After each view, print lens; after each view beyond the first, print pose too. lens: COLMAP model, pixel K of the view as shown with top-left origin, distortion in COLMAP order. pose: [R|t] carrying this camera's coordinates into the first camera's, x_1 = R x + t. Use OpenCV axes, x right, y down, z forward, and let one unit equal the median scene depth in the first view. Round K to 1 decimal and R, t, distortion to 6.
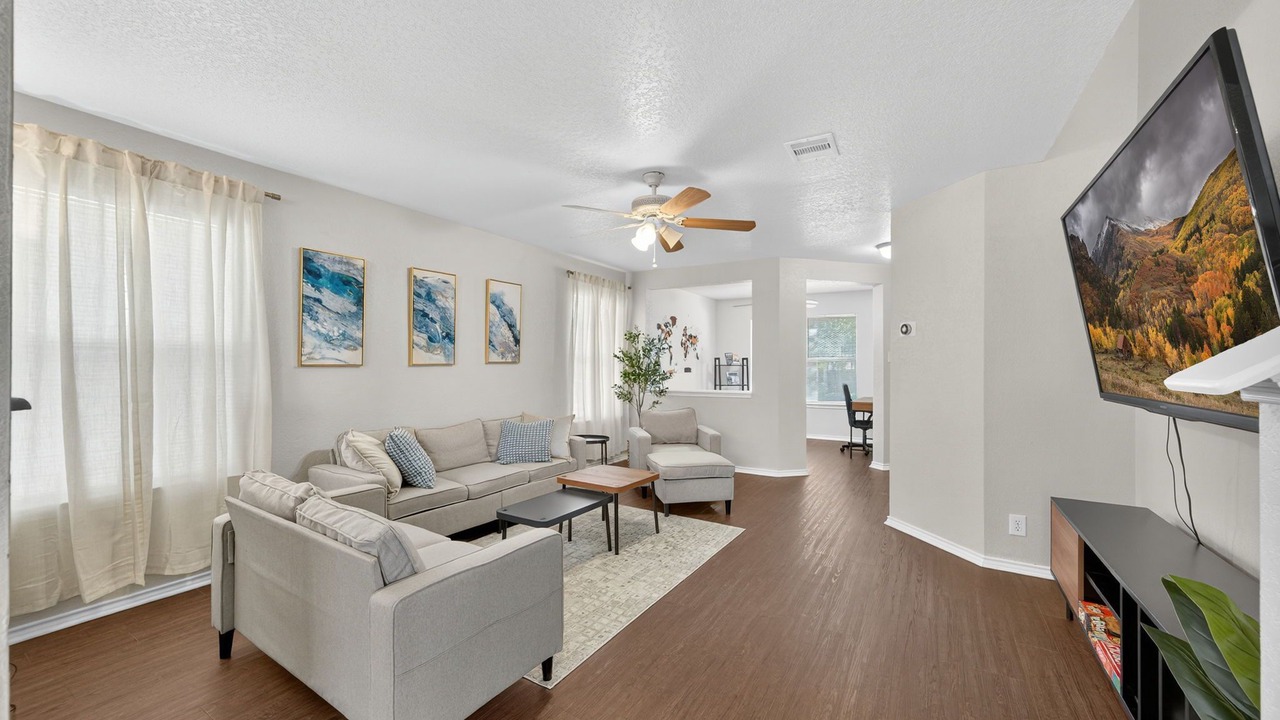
lens RADIAL K [[483.9, 0, 640.0], [0, 483.9, 360.0], [0, 0, 1]] dist [0.000079, 0.000015]
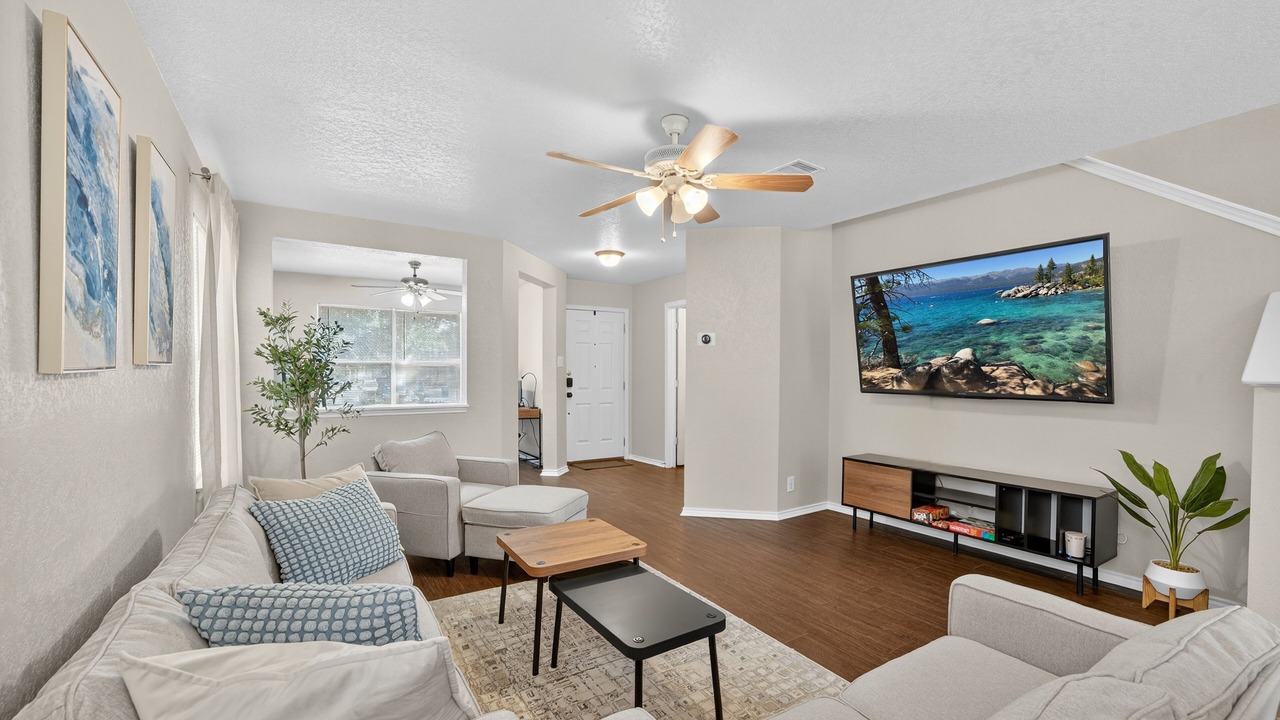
lens RADIAL K [[538.9, 0, 638.4], [0, 538.9, 374.5], [0, 0, 1]] dist [-0.000280, 0.000022]
pose [[0.417189, -0.004712, 0.908808, -0.647318], [-0.010176, 0.999900, 0.009856, 0.008214], [-0.908763, -0.013360, 0.417099, 0.585285]]
